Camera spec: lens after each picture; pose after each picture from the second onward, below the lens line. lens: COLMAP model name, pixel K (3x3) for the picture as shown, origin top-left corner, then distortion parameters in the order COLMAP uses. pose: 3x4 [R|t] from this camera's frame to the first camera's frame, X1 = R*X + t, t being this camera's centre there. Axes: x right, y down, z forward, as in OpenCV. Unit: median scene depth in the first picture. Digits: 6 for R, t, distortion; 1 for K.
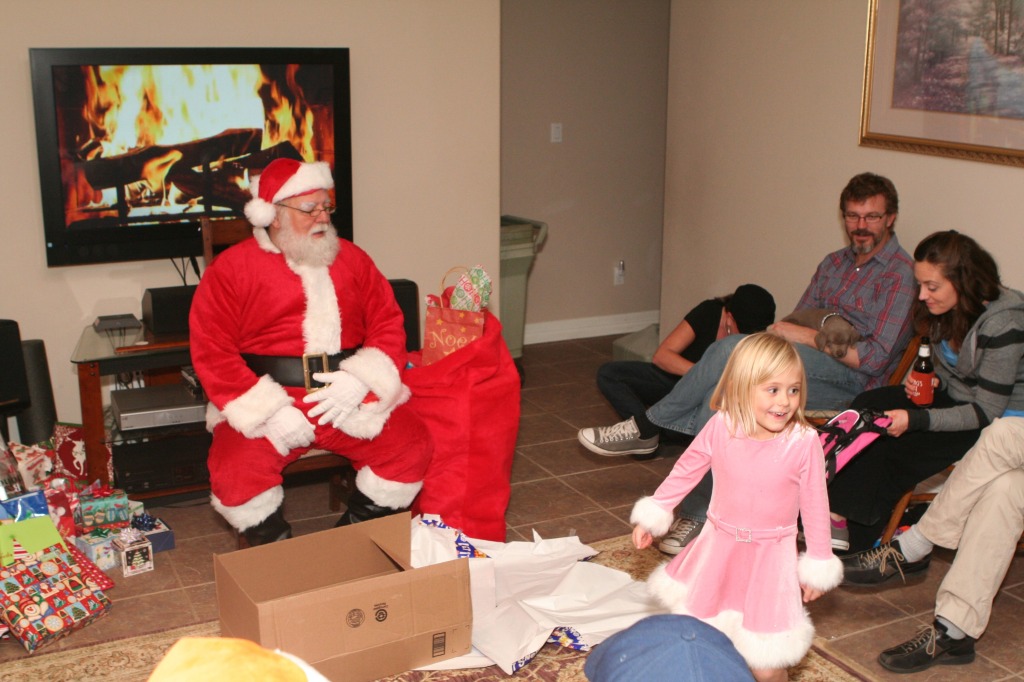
lens RADIAL K [[1147.2, 0, 512.0], [0, 1147.2, 341.0], [0, 0, 1]] dist [-0.104134, 0.070320]
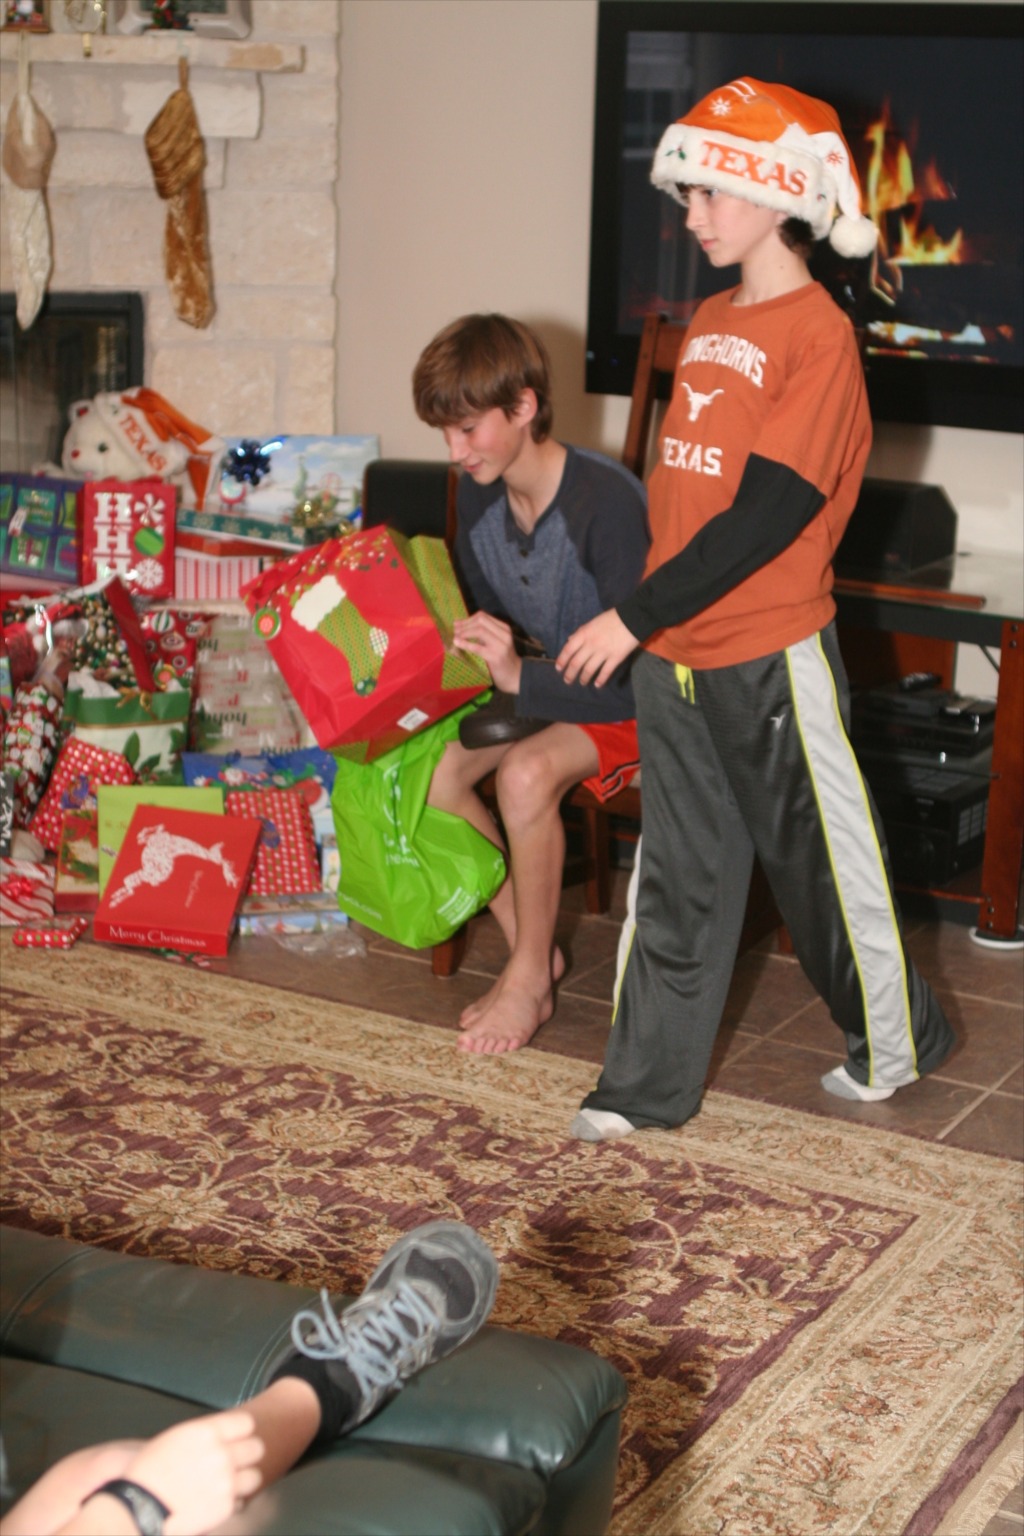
lens RADIAL K [[2507.0, 0, 512.0], [0, 2507.0, 768.0], [0, 0, 1]] dist [-0.064938, -0.004034]
pose [[0.550655, 0.228226, -0.802927, 0.691400], [-0.224728, 0.966915, 0.120718, -0.032312], [0.803913, 0.113967, 0.583725, 0.307360]]
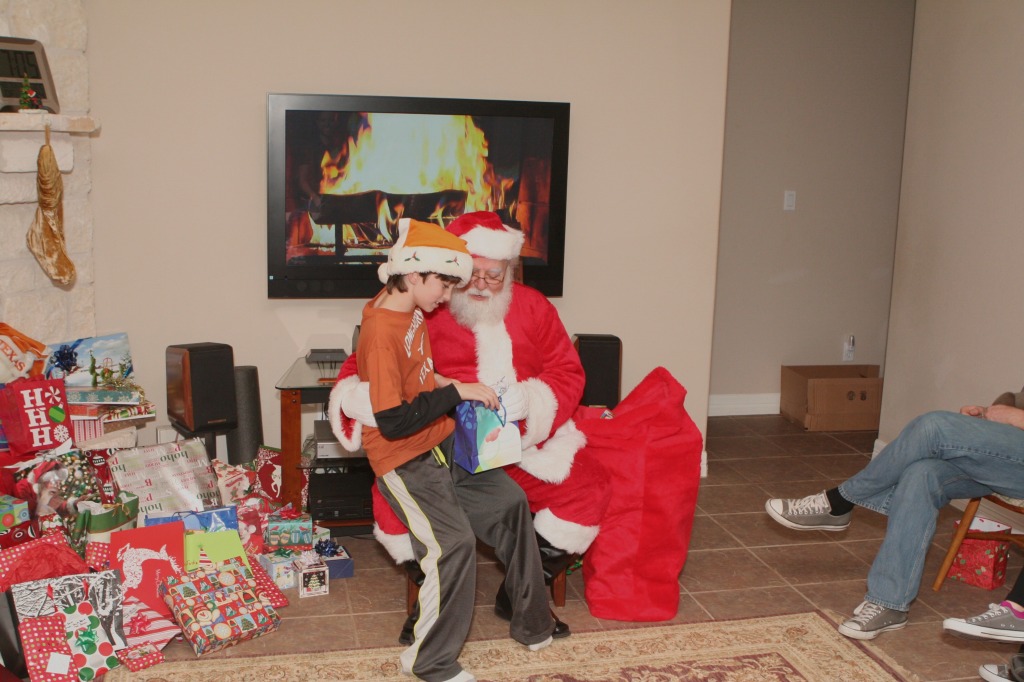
lens RADIAL K [[1151.5, 0, 513.8], [0, 1151.5, 348.9], [0, 0, 1]] dist [-0.116293, 0.084289]
pose [[0.972458, 0.067584, -0.223064, 0.062400], [-0.079967, 0.995691, -0.046945, 0.015389], [0.218930, 0.063489, 0.973673, 0.012342]]
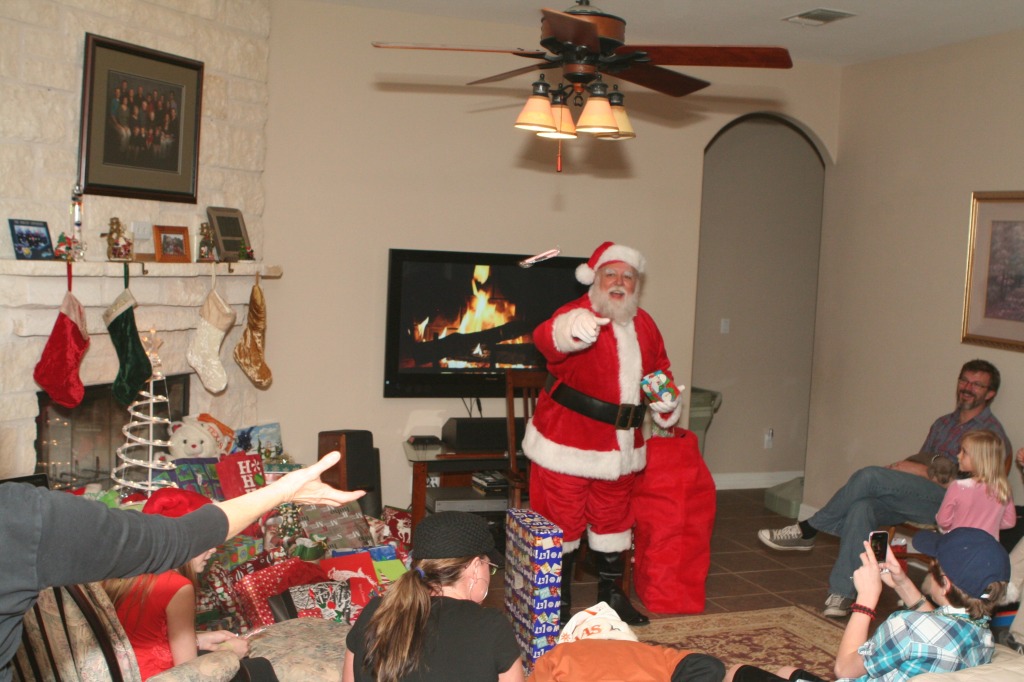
lens RADIAL K [[1145.3, 0, 512.0], [0, 1145.3, 341.0], [0, 0, 1]] dist [-0.128922, 0.119246]
pose [[0.994114, 0.049408, -0.096414, -0.129554], [-0.064727, 0.984522, -0.162872, 0.102078], [0.086874, 0.168154, 0.981925, -0.481862]]
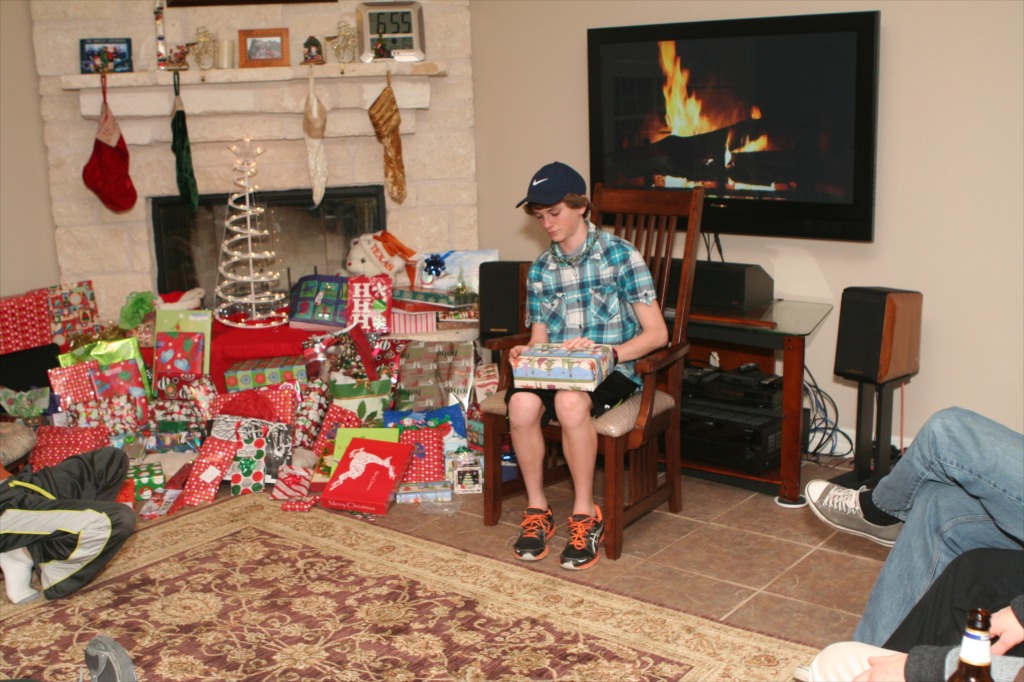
lens RADIAL K [[1147.2, 0, 512.0], [0, 1147.2, 341.0], [0, 0, 1]] dist [-0.104134, 0.070320]
pose [[0.419739, 0.176525, -0.890313, 0.664685], [-0.184250, 0.977053, 0.106859, -0.069214], [0.888747, 0.119187, 0.442632, 0.508143]]
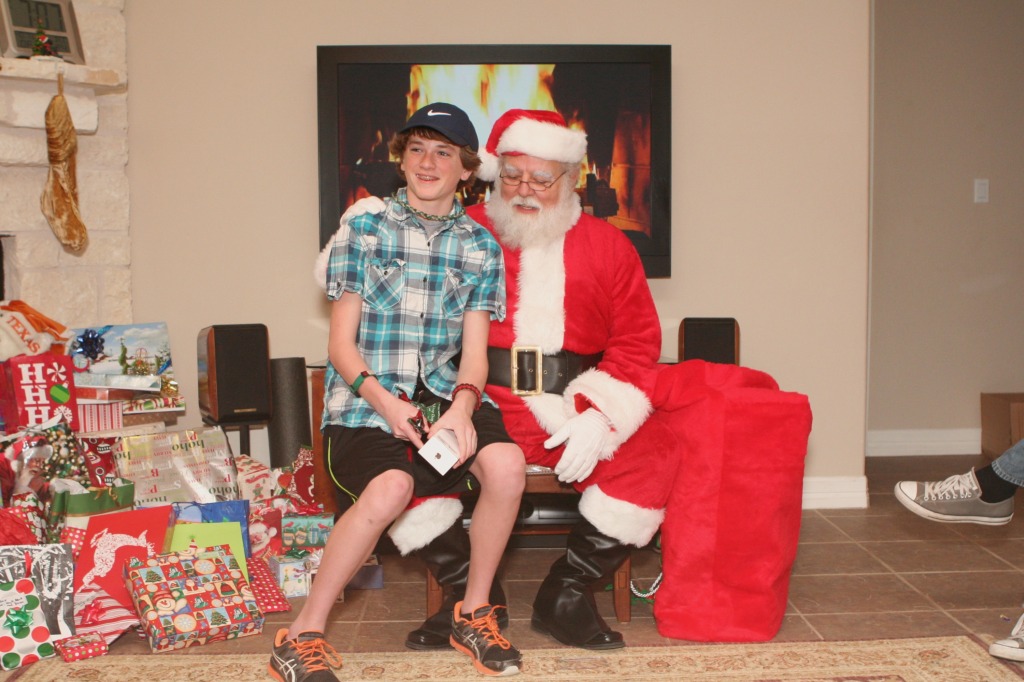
lens RADIAL K [[1231.4, 0, 512.0], [0, 1231.4, 341.0], [0, 0, 1]] dist [-0.133984, 0.151117]
pose [[0.908698, 0.021115, -0.416919, 0.167579], [-0.088161, 0.985901, -0.142220, 0.126729], [0.408038, 0.165991, 0.897748, 0.202897]]
